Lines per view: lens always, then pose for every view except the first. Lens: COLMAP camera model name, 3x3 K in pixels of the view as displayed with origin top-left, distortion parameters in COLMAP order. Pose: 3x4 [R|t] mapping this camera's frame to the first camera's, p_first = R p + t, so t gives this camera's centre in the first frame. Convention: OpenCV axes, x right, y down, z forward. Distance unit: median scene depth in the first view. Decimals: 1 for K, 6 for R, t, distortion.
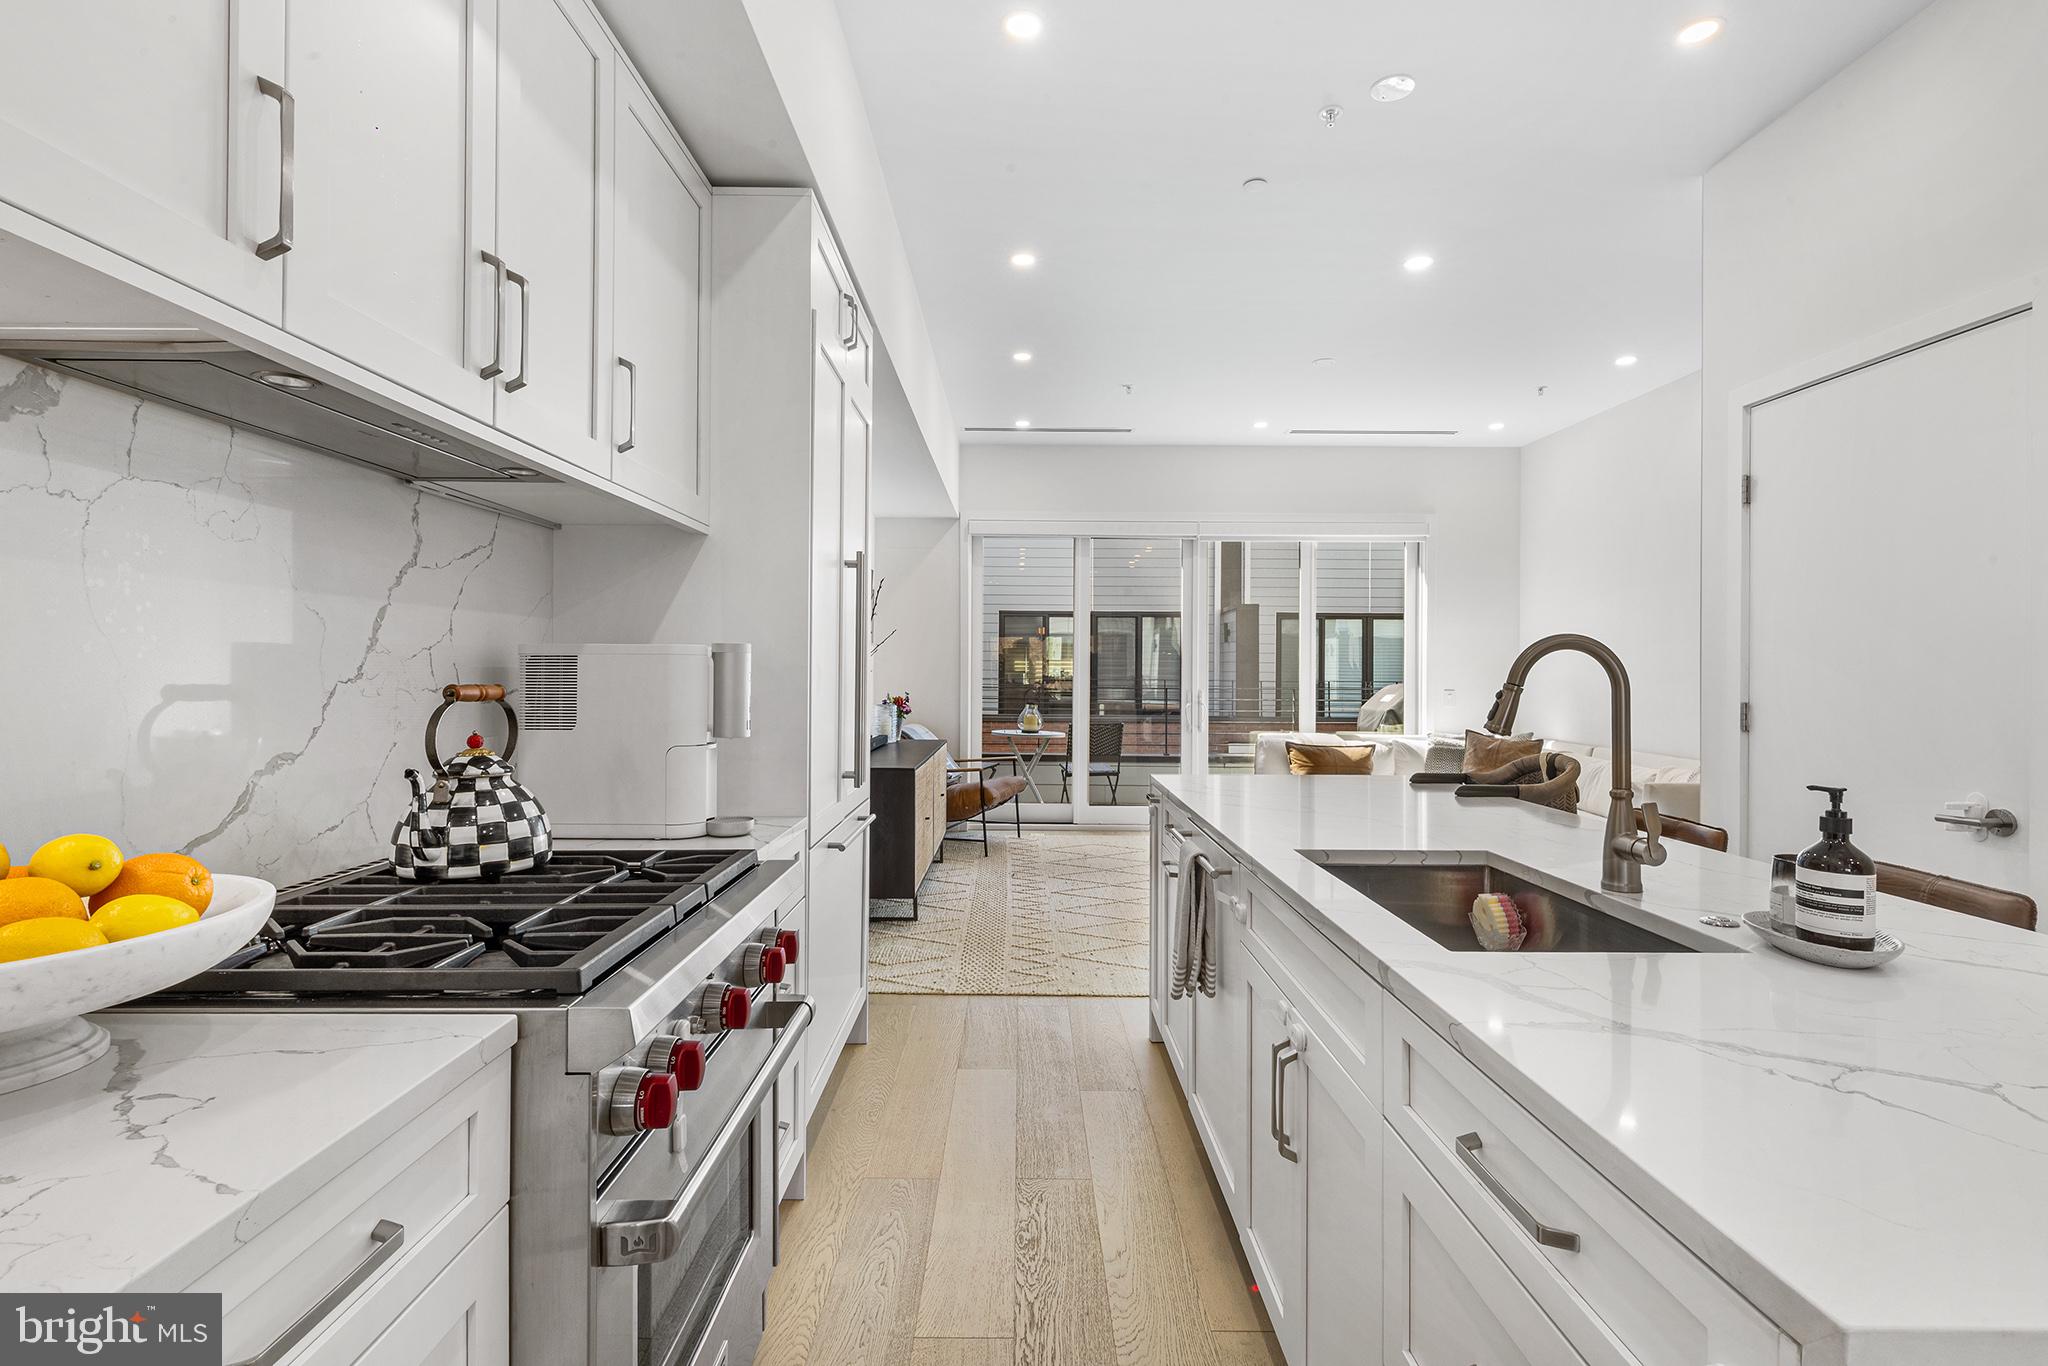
lens RADIAL K [[939.0, 0, 1021.9], [0, 939.0, 671.3], [0, 0, 1]] dist [0.001266, 0.000078]
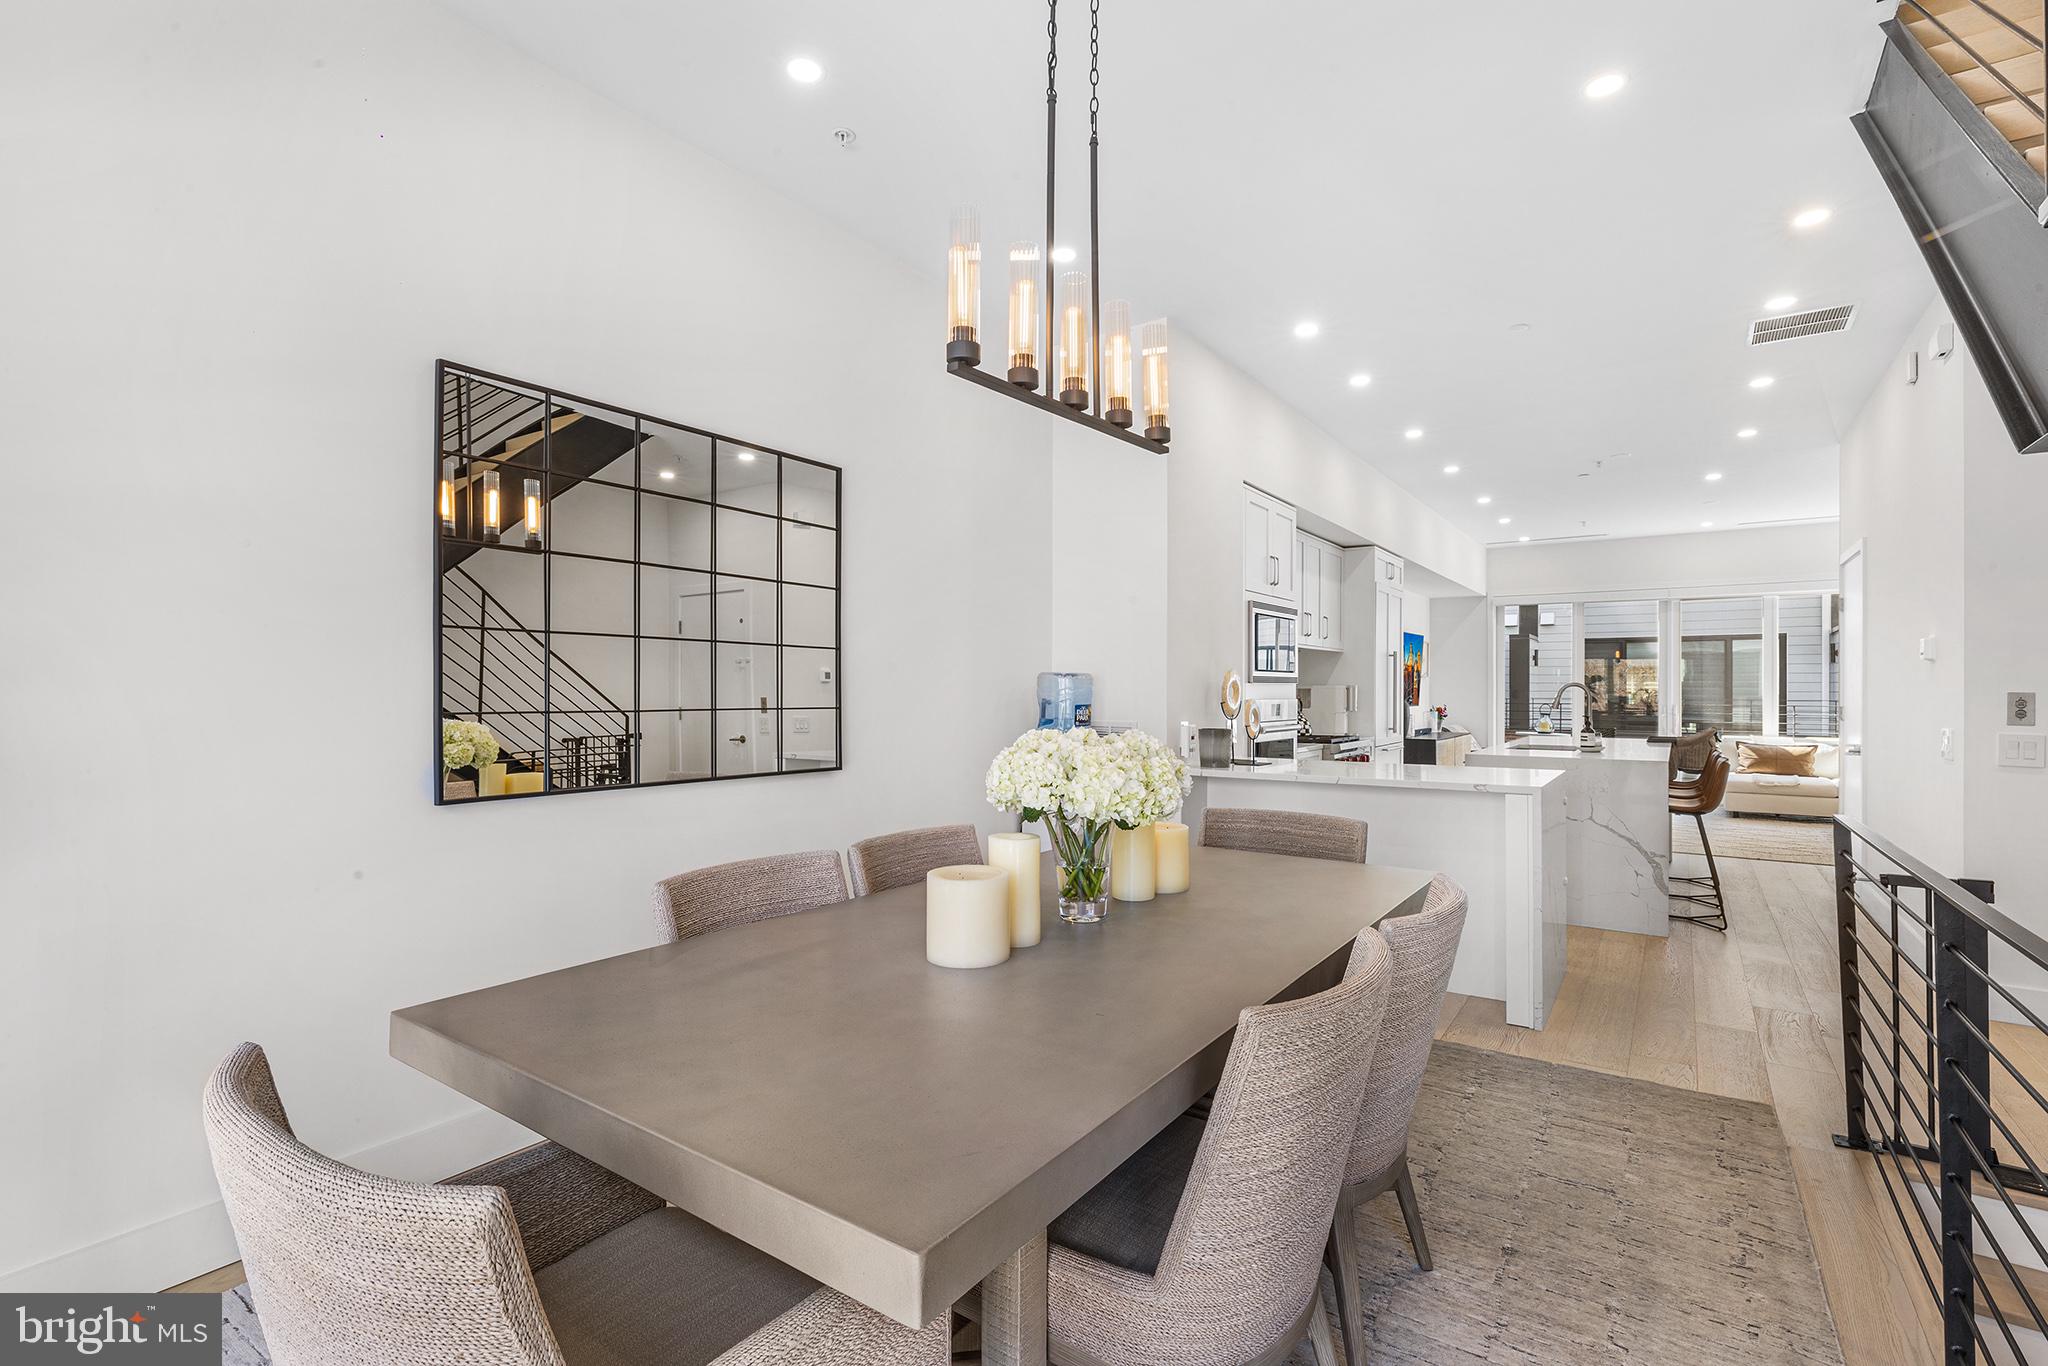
lens RADIAL K [[939.0, 0, 1018.4], [0, 939.0, 684.1], [0, 0, 1]] dist [0.001266, 0.000078]
pose [[0.814790, -0.008310, -0.579697, 0.222622], [0.002470, 0.999938, -0.010864, 0.000824], [0.579752, 0.007420, 0.814759, -0.807706]]
